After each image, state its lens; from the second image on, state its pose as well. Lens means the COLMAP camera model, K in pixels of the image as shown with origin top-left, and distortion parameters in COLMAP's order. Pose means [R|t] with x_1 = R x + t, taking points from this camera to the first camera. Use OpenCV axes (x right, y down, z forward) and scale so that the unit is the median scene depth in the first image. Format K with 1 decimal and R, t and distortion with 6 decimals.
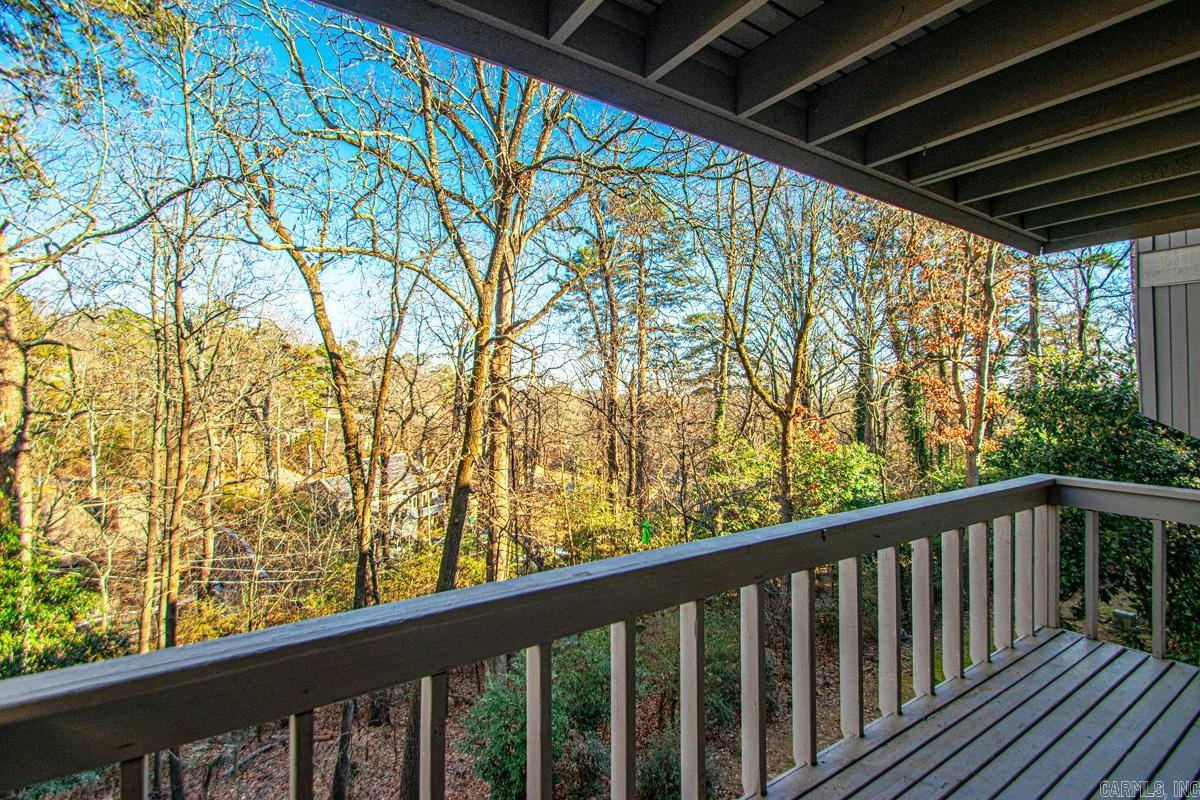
lens RADIAL K [[565.1, 0, 605.7], [0, 565.1, 391.8], [0, 0, 1]] dist [-0.002570, -0.000379]
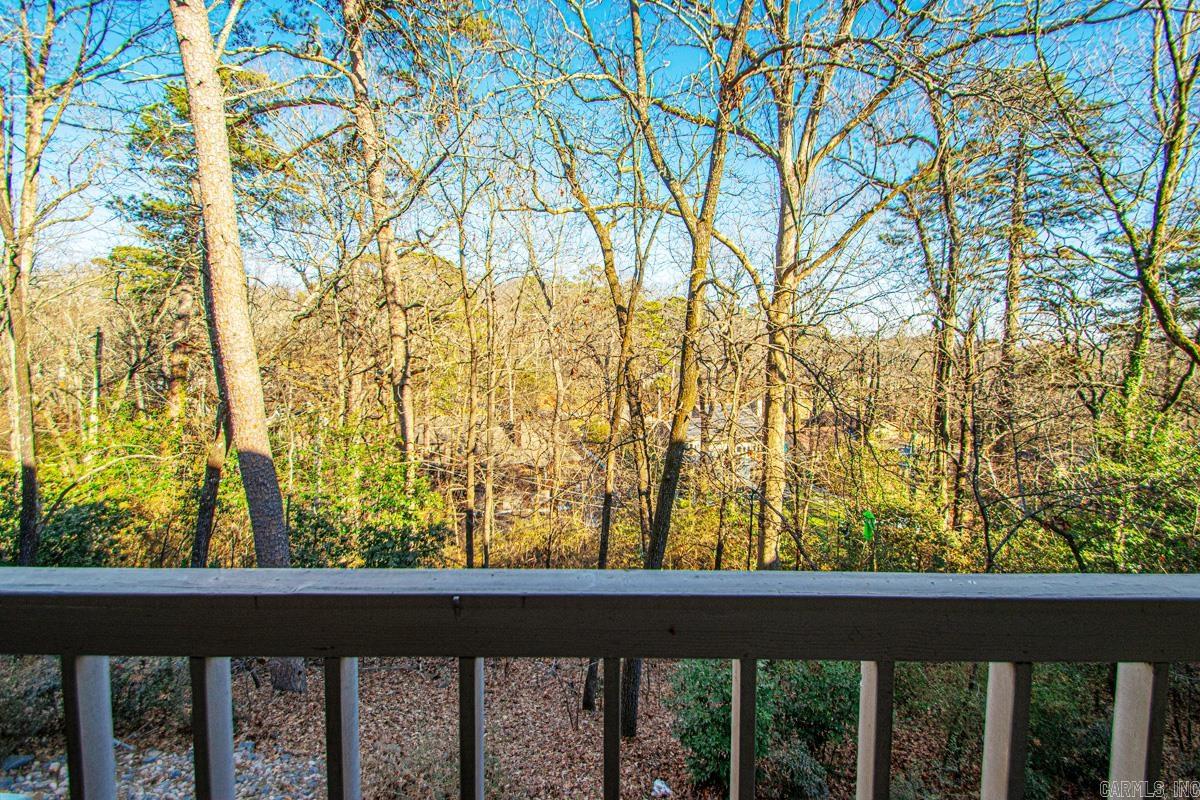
lens RADIAL K [[565.1, 0, 605.7], [0, 565.1, 391.8], [0, 0, 1]] dist [-0.002570, -0.000379]
pose [[0.808140, 0.051944, -0.586696, 0.125079], [-0.000045, 0.996109, 0.088129, -0.000494], [0.588991, -0.071194, 0.804998, 0.103410]]
